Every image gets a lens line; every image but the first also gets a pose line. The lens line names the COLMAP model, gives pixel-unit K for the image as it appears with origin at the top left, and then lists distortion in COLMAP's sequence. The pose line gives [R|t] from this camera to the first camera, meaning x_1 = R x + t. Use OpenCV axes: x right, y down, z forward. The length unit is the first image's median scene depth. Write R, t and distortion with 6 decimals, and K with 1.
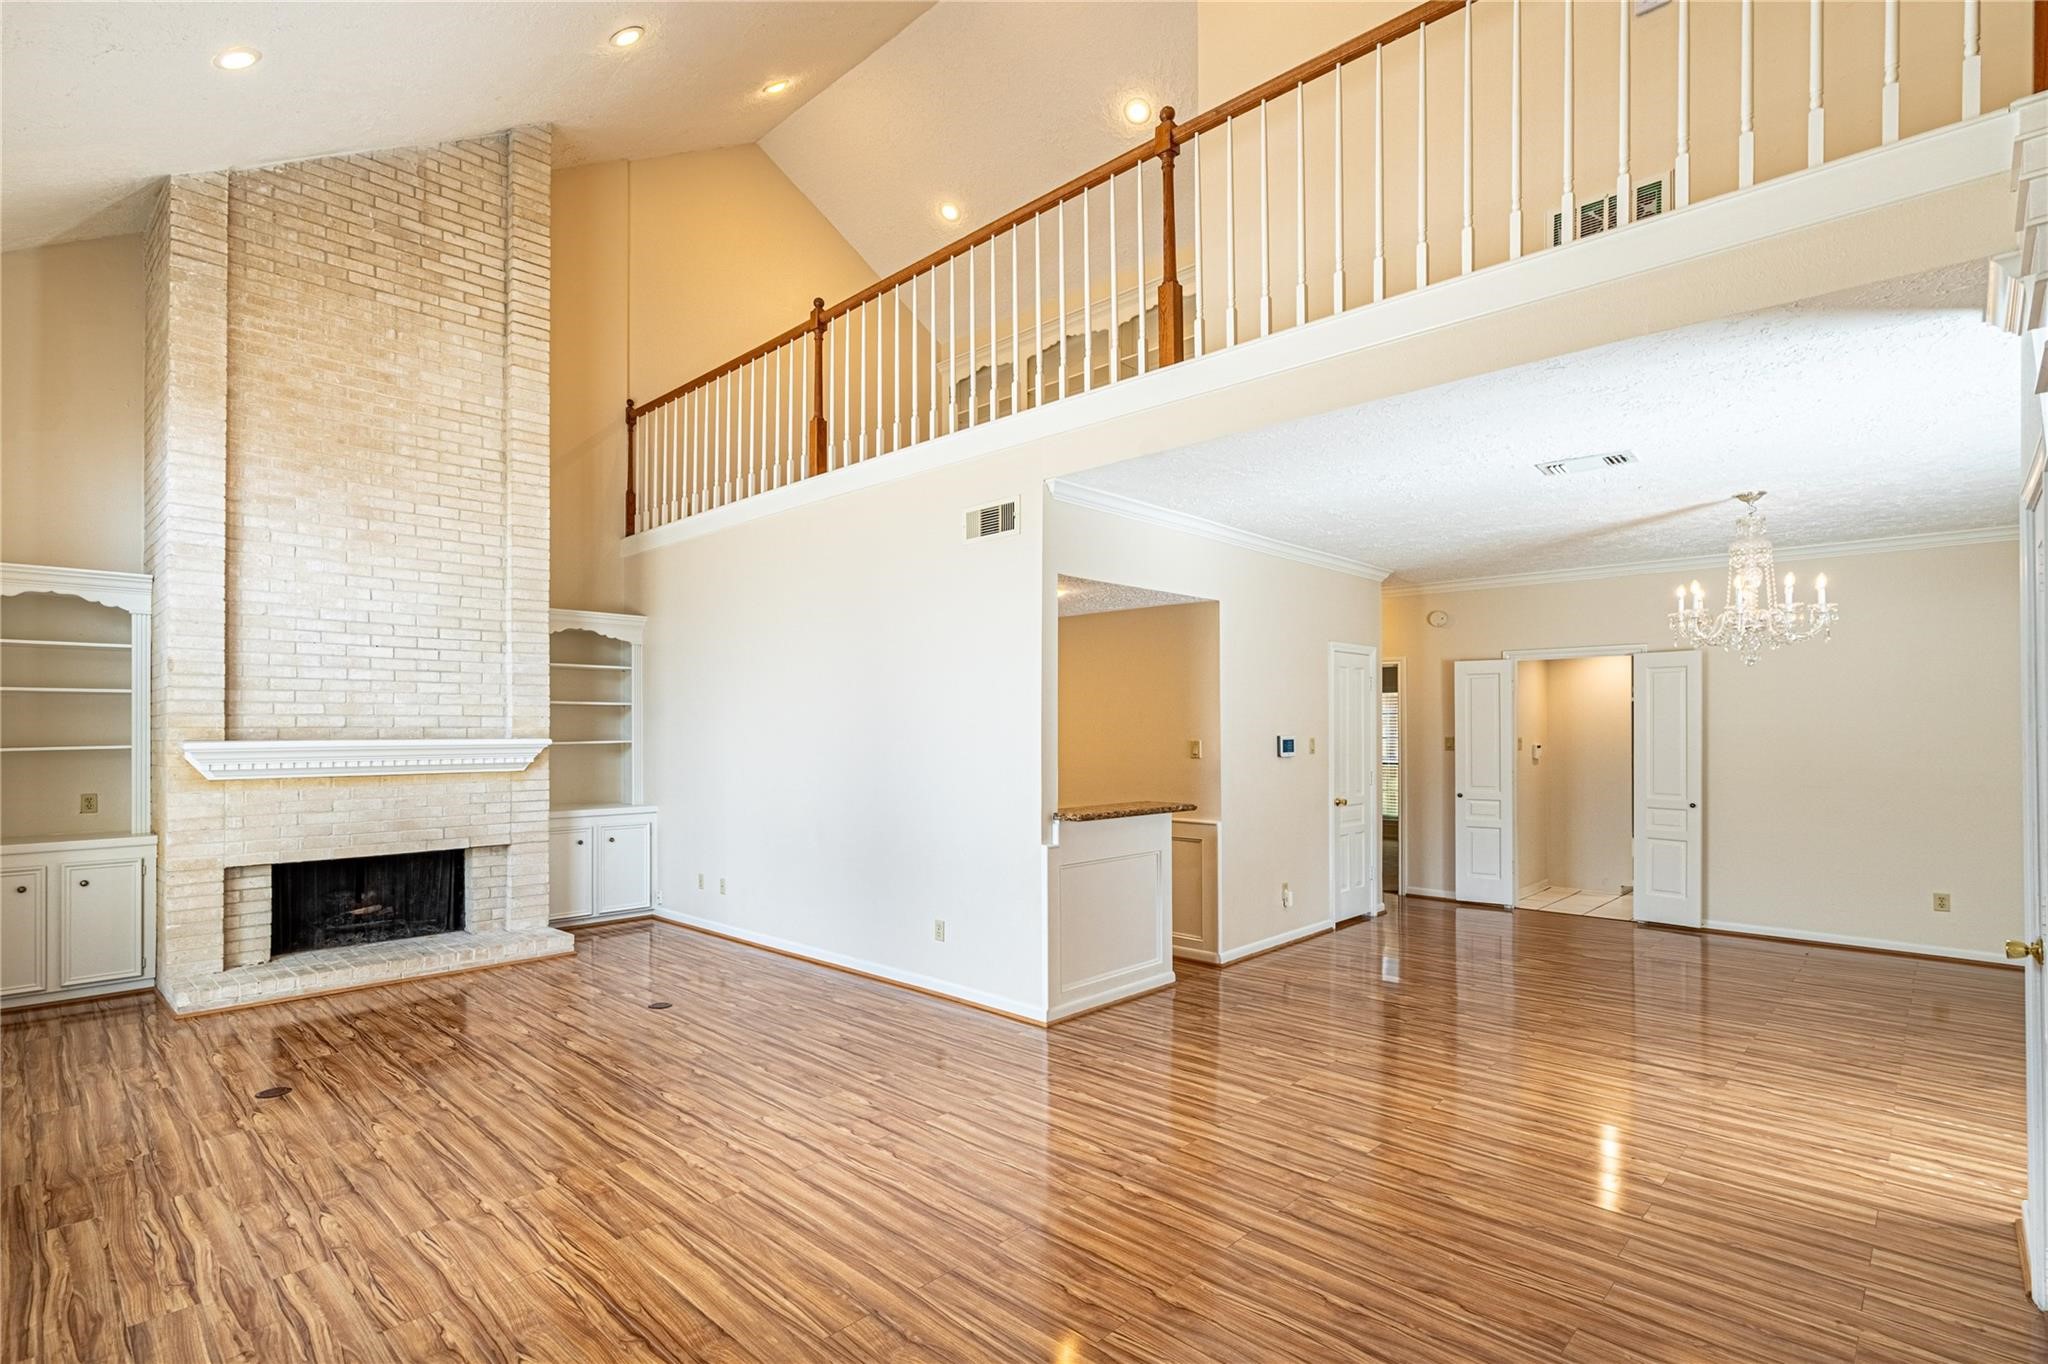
lens RADIAL K [[975.3, 0, 990.2], [0, 975.3, 729.6], [0, 0, 1]] dist [-0.002058, -0.000084]
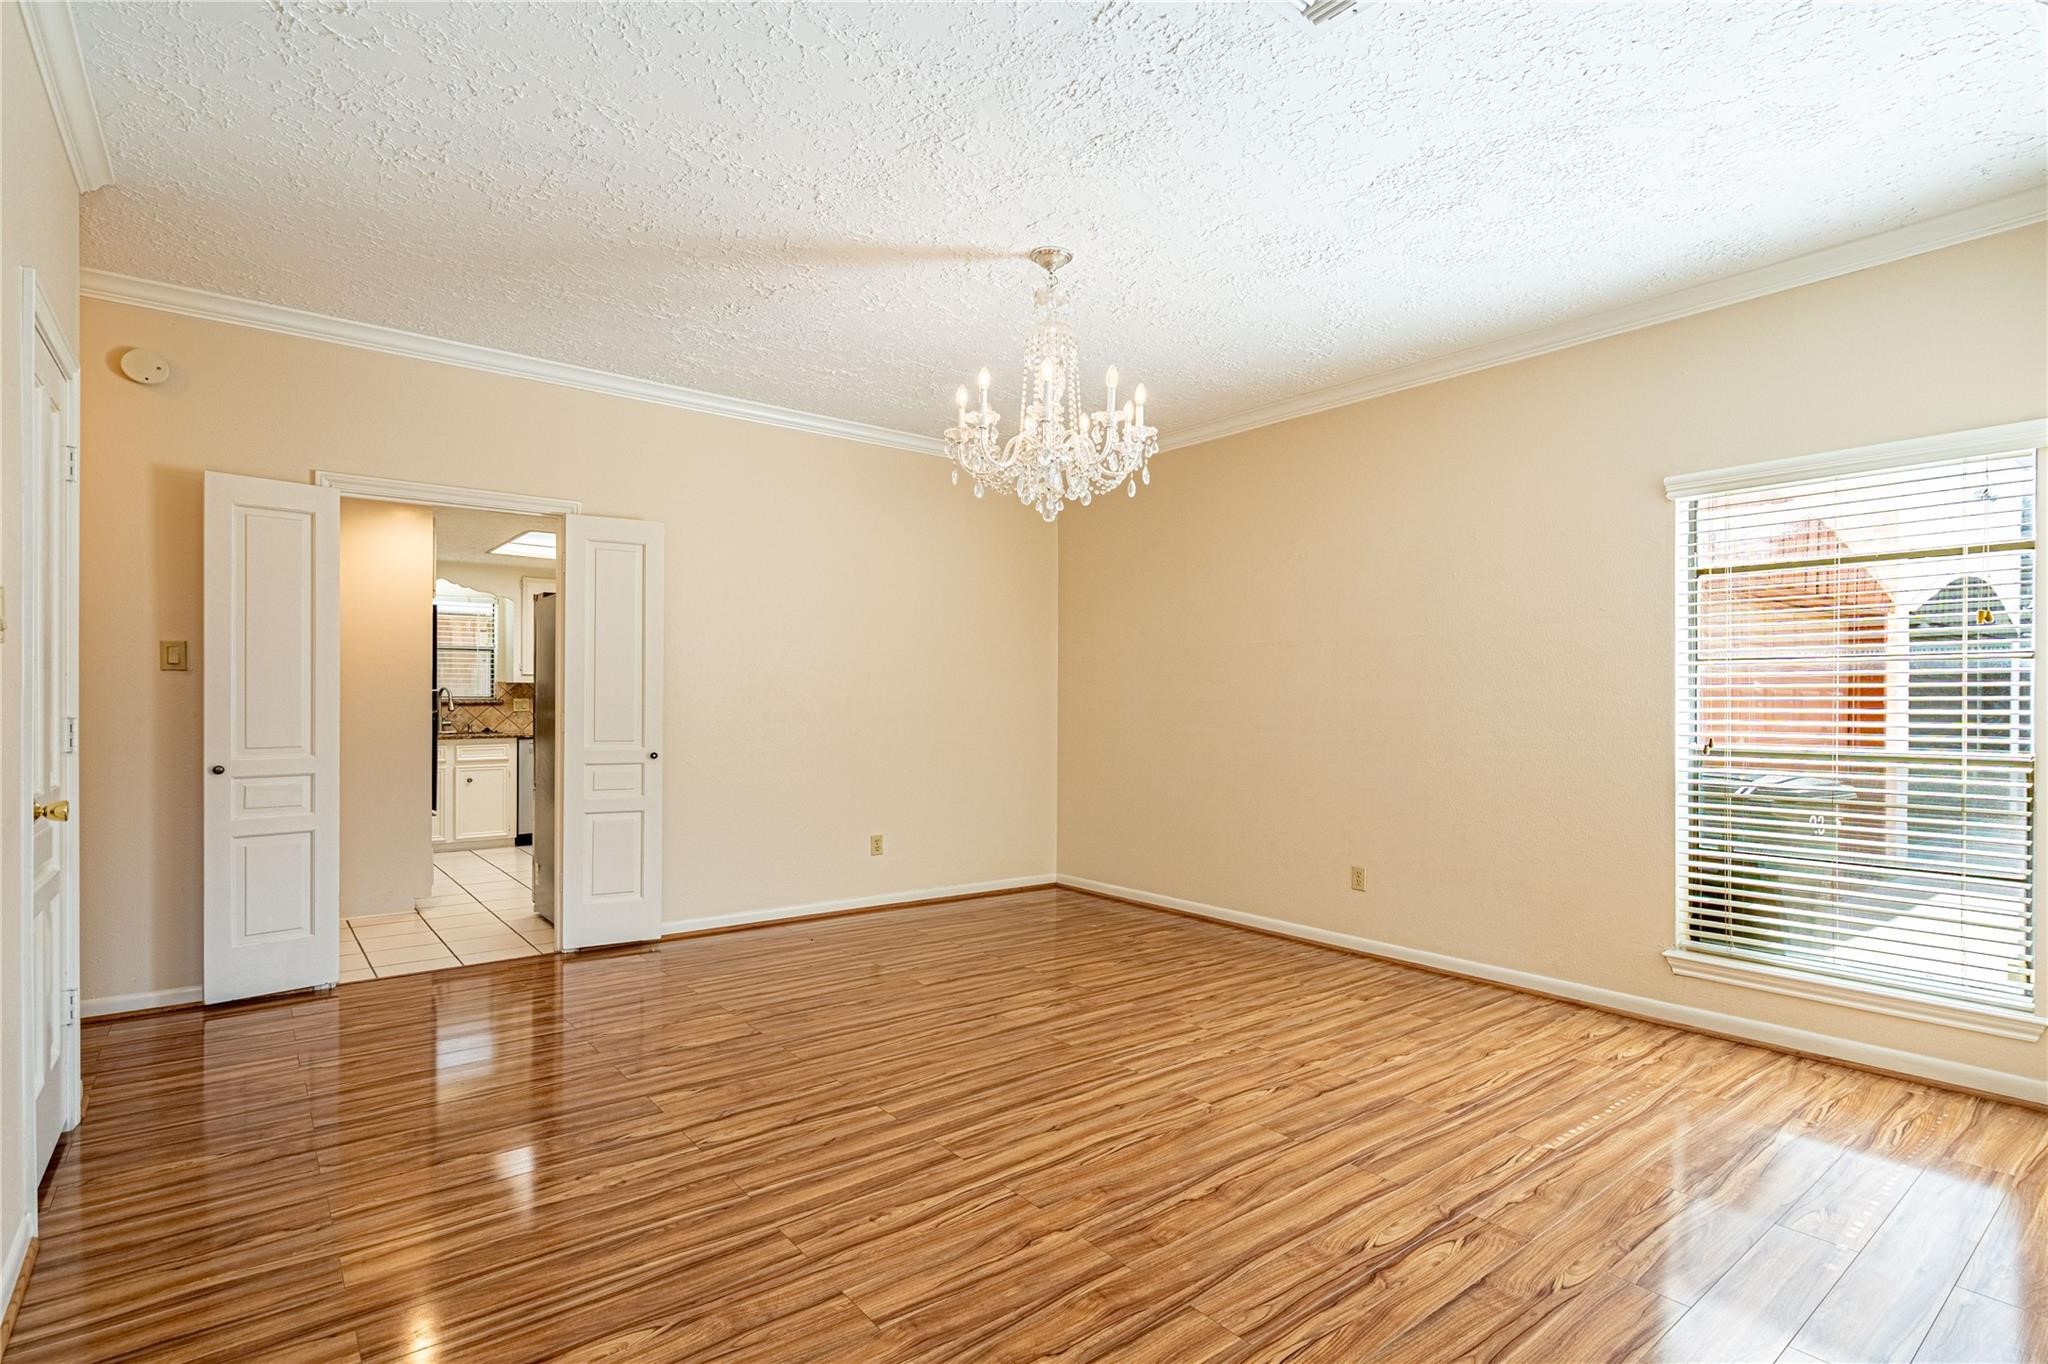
lens RADIAL K [[975.3, 0, 1011.1], [0, 975.3, 692.7], [0, 0, 1]] dist [-0.002058, -0.000084]
pose [[0.131029, 0.007976, 0.991346, 0.111150], [-0.003572, 0.999965, -0.007573, 0.044724], [-0.991372, -0.002549, 0.131053, 0.766537]]
